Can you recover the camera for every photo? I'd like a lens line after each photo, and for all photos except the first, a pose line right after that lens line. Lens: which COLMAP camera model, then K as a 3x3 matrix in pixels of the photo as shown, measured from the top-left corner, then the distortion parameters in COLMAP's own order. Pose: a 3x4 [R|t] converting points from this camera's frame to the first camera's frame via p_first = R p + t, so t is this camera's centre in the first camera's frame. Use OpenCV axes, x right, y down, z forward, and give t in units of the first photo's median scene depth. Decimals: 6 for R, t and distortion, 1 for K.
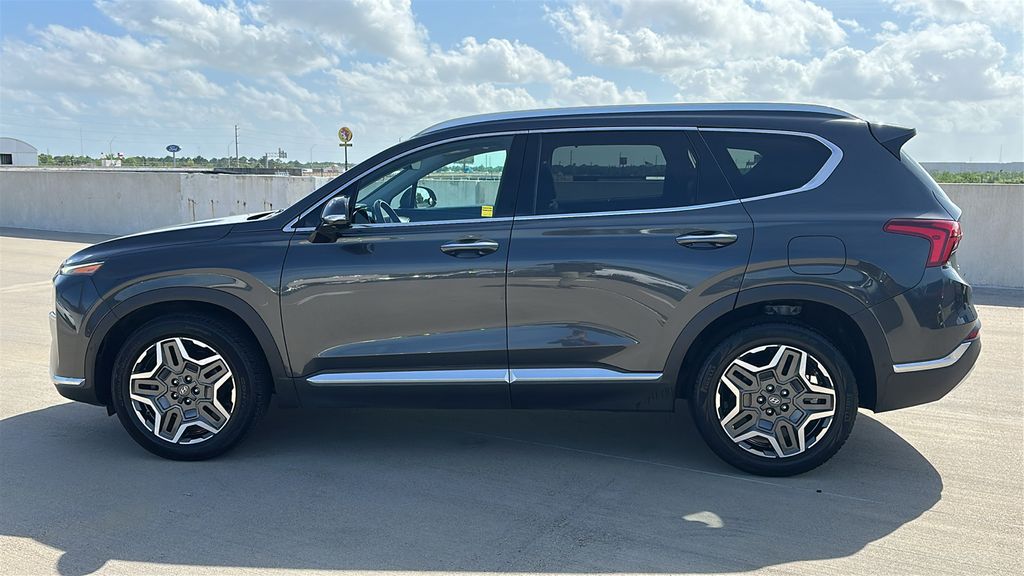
lens RADIAL K [[889.6, 0, 513.0], [0, 889.6, 270.2], [0, 0, 1]] dist [0.005690, -0.002274]
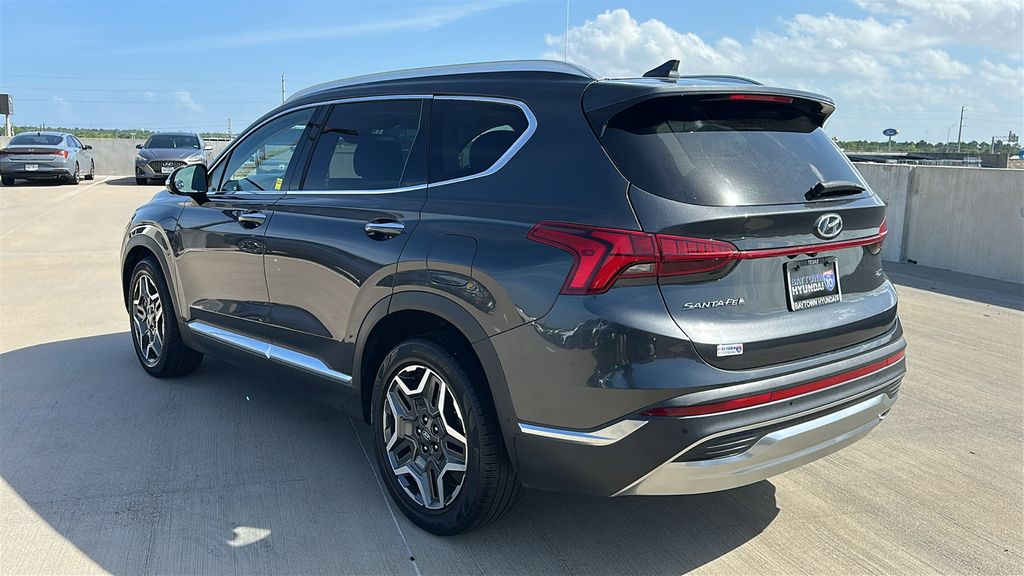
lens RADIAL K [[889.2, 0, 510.7], [0, 889.2, 287.5], [0, 0, 1]] dist [0.044886, -0.002598]
pose [[0.724783, 0.122278, -0.678039, 0.884325], [-0.097969, 0.992416, 0.074250, -0.053794], [0.681976, 0.012611, 0.731266, 0.464884]]
